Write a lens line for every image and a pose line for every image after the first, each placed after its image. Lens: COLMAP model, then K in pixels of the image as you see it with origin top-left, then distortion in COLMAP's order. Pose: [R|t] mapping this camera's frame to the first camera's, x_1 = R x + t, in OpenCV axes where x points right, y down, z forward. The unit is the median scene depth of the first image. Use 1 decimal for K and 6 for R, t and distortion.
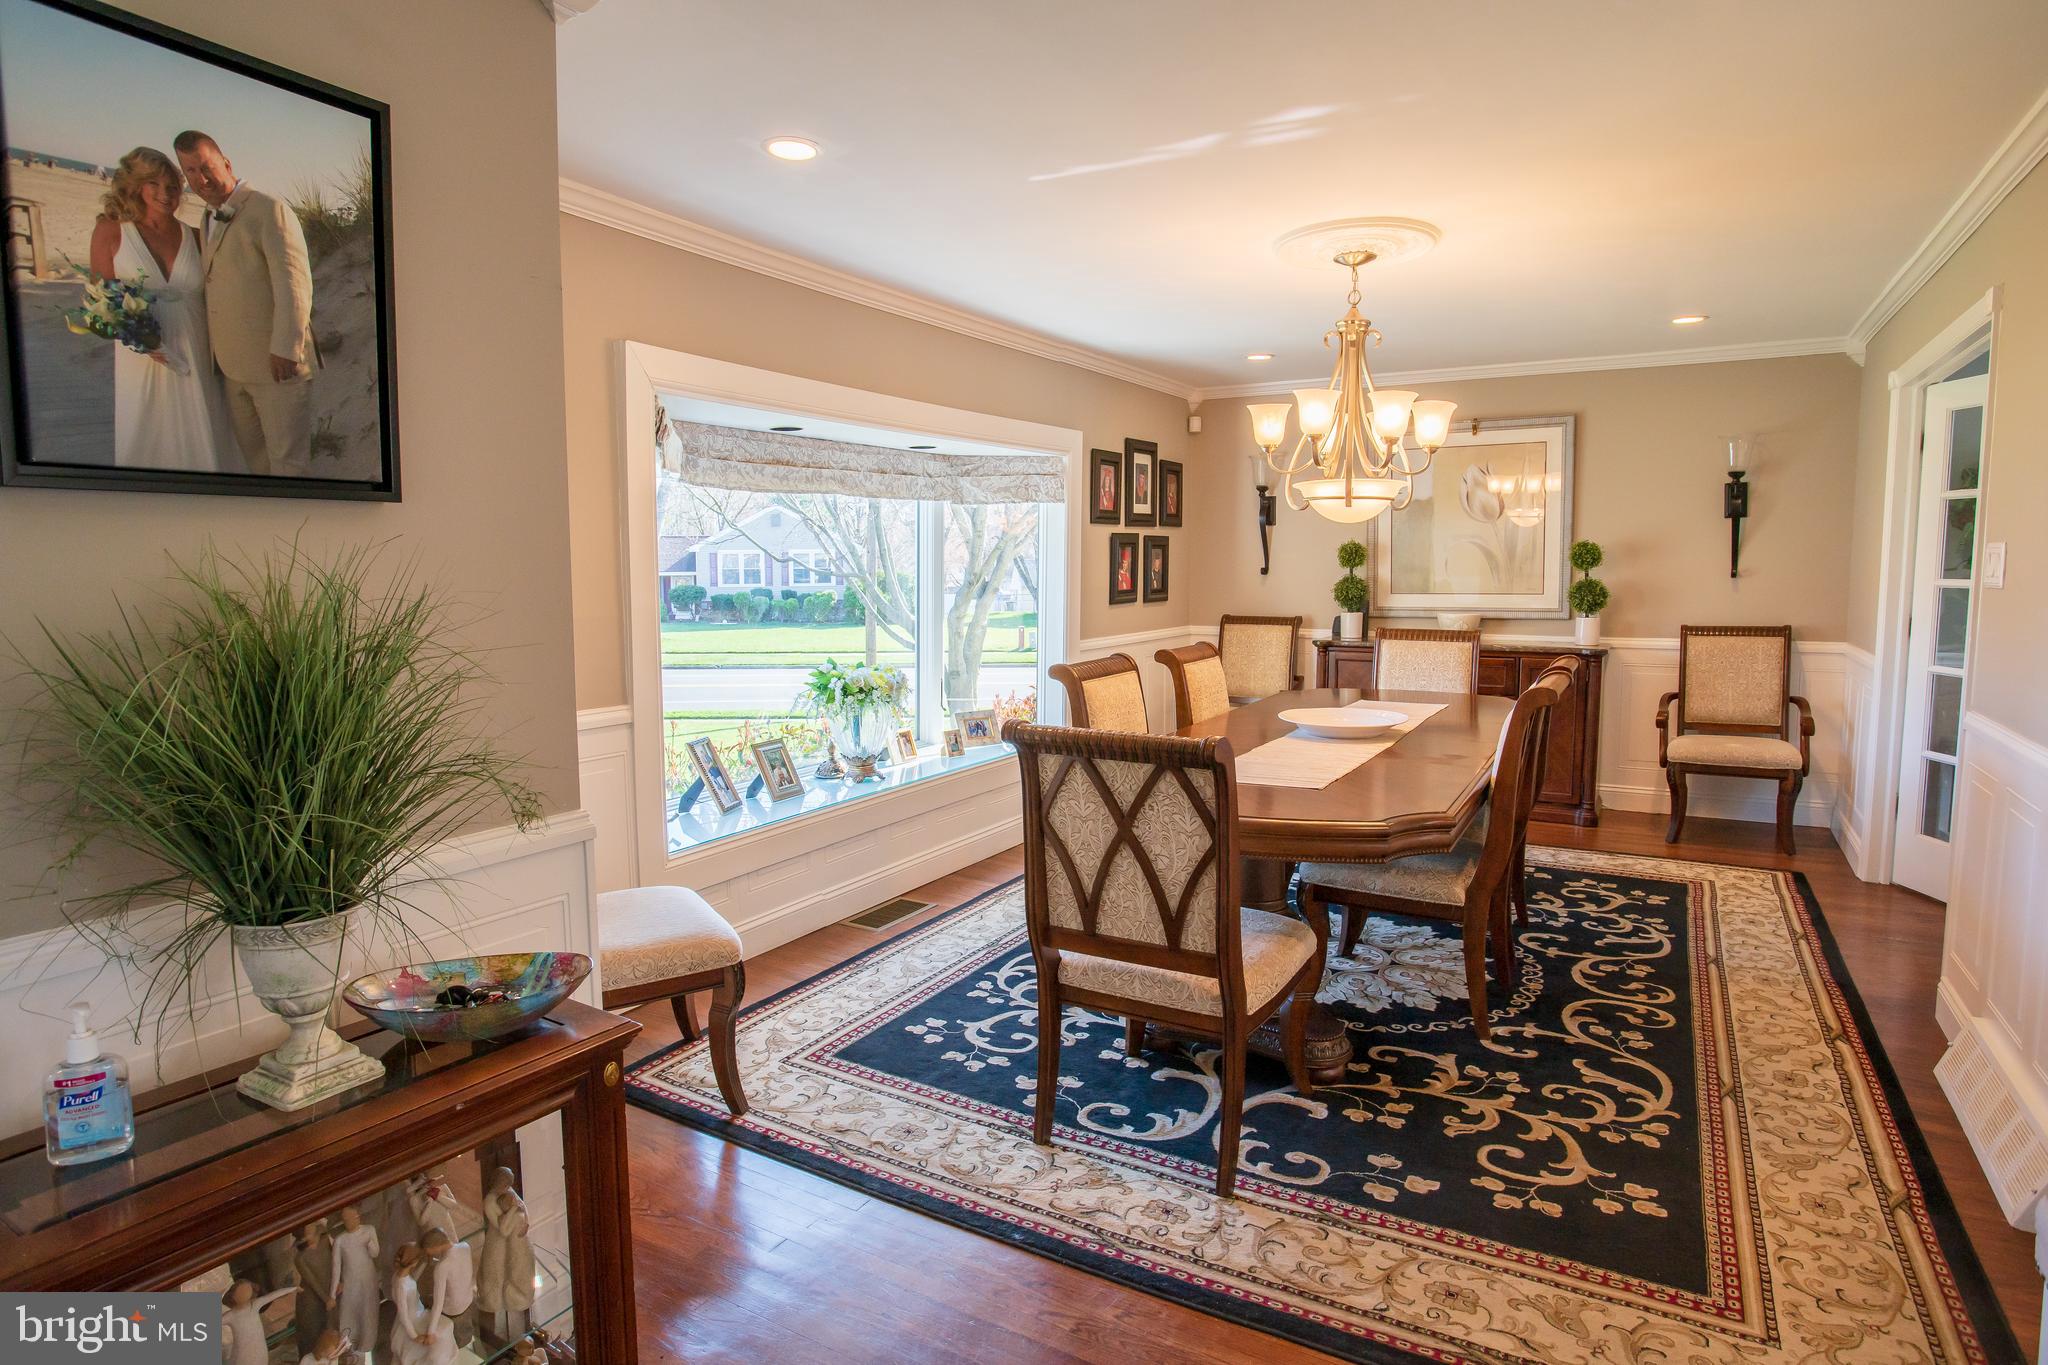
lens RADIAL K [[1098.6, 0, 994.0], [0, 1098.6, 675.8], [0, 0, 1]] dist [-0.006709, 0.006799]
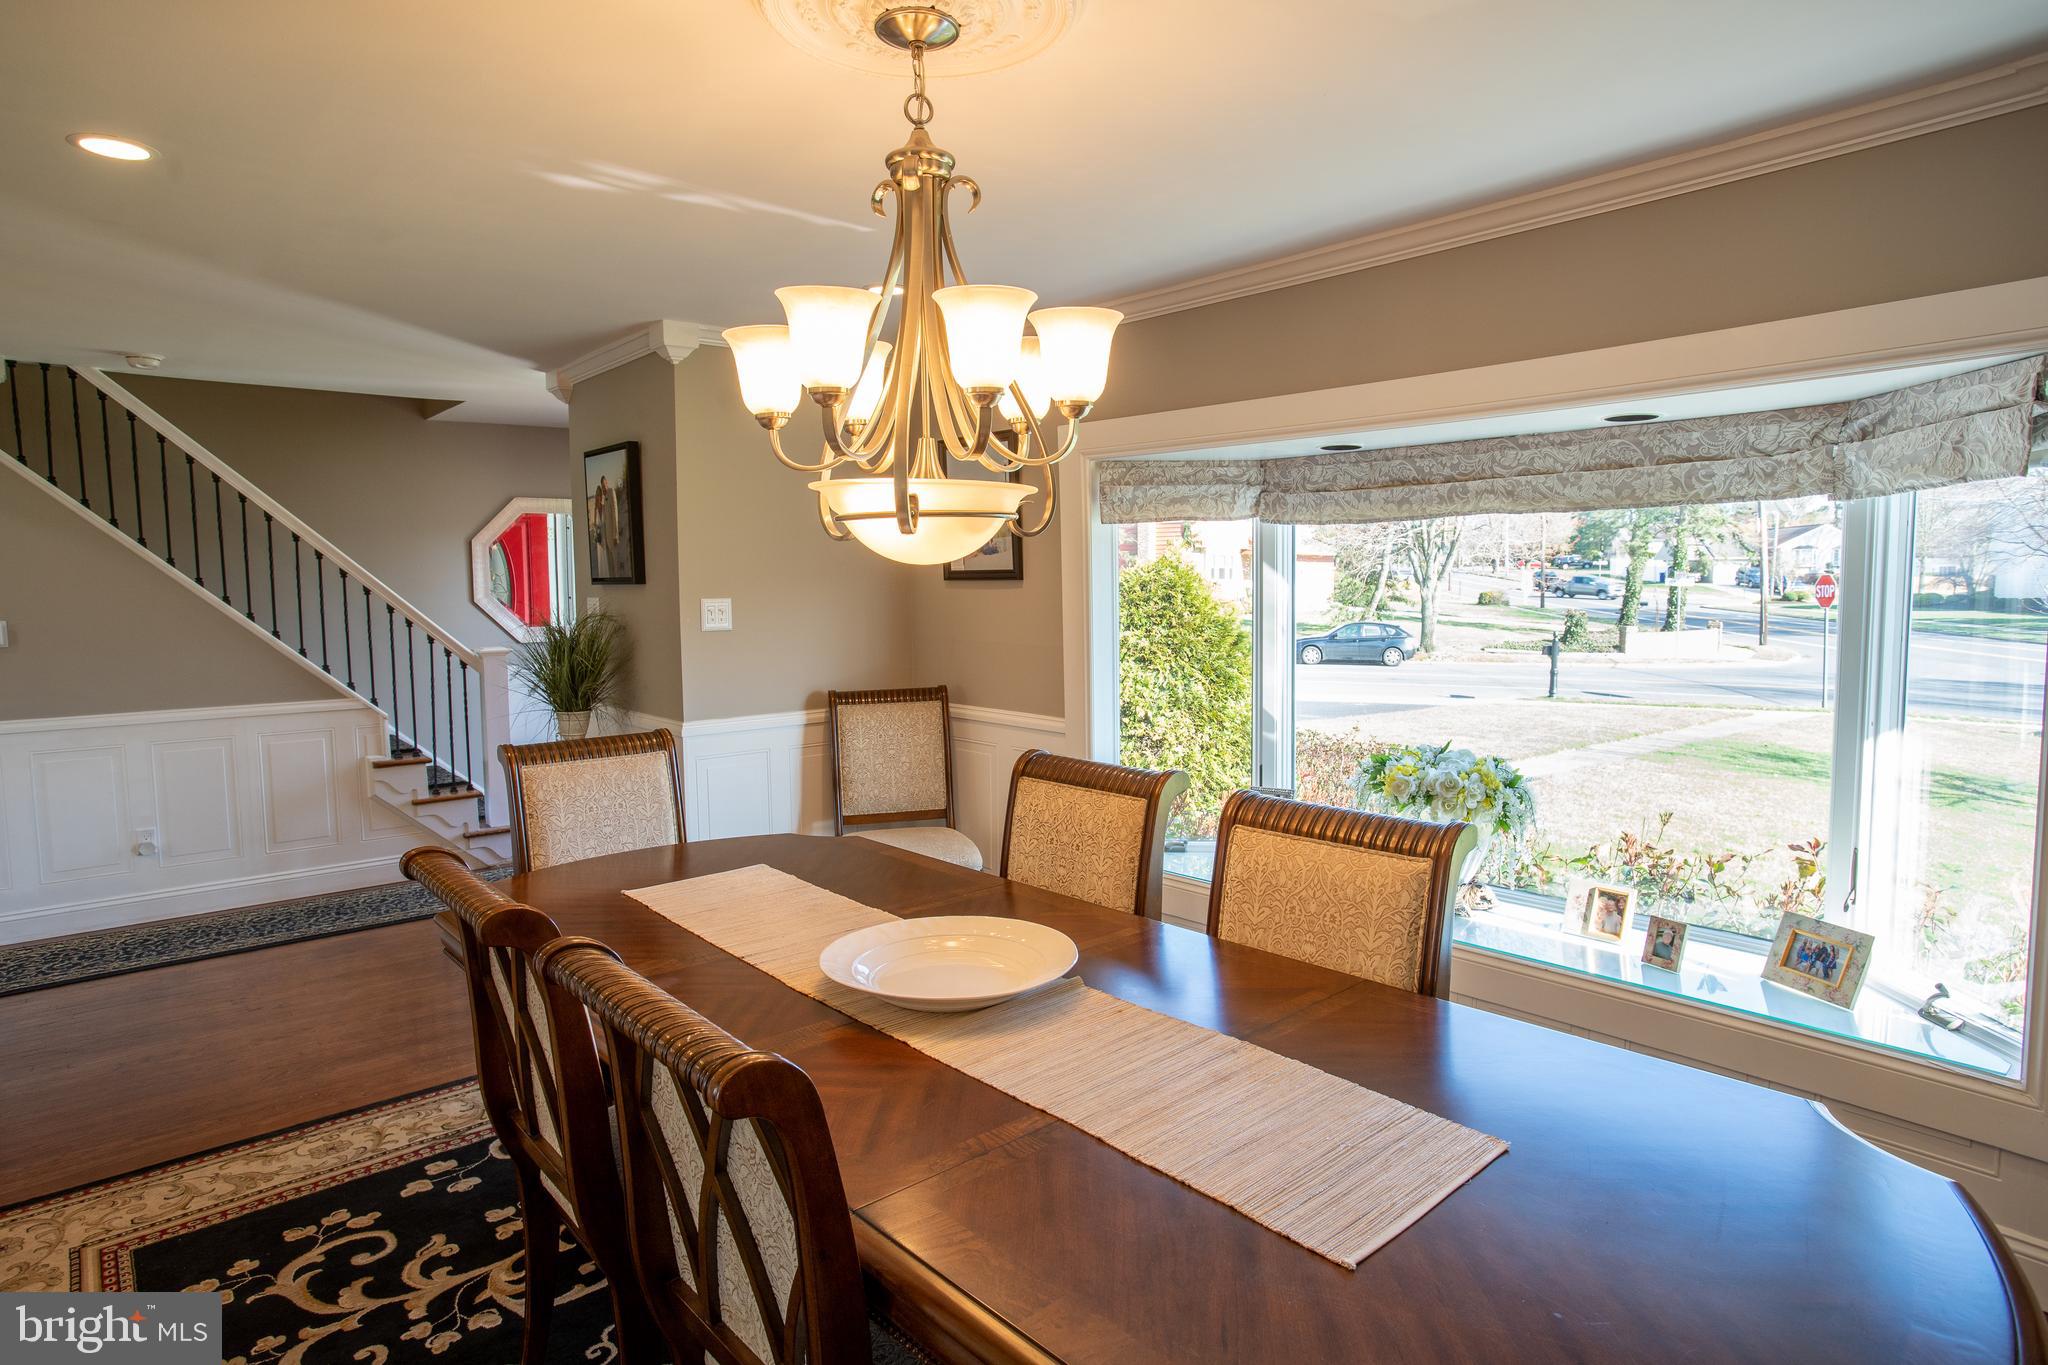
lens RADIAL K [[1098.6, 0, 1033.1], [0, 1098.6, 668.7], [0, 0, 1]] dist [-0.006709, 0.006799]
pose [[-0.286750, 0.075058, -0.955061, 1.238503], [-0.089952, 0.990412, 0.104844, -0.226450], [0.953773, 0.115973, -0.277249, 1.855625]]
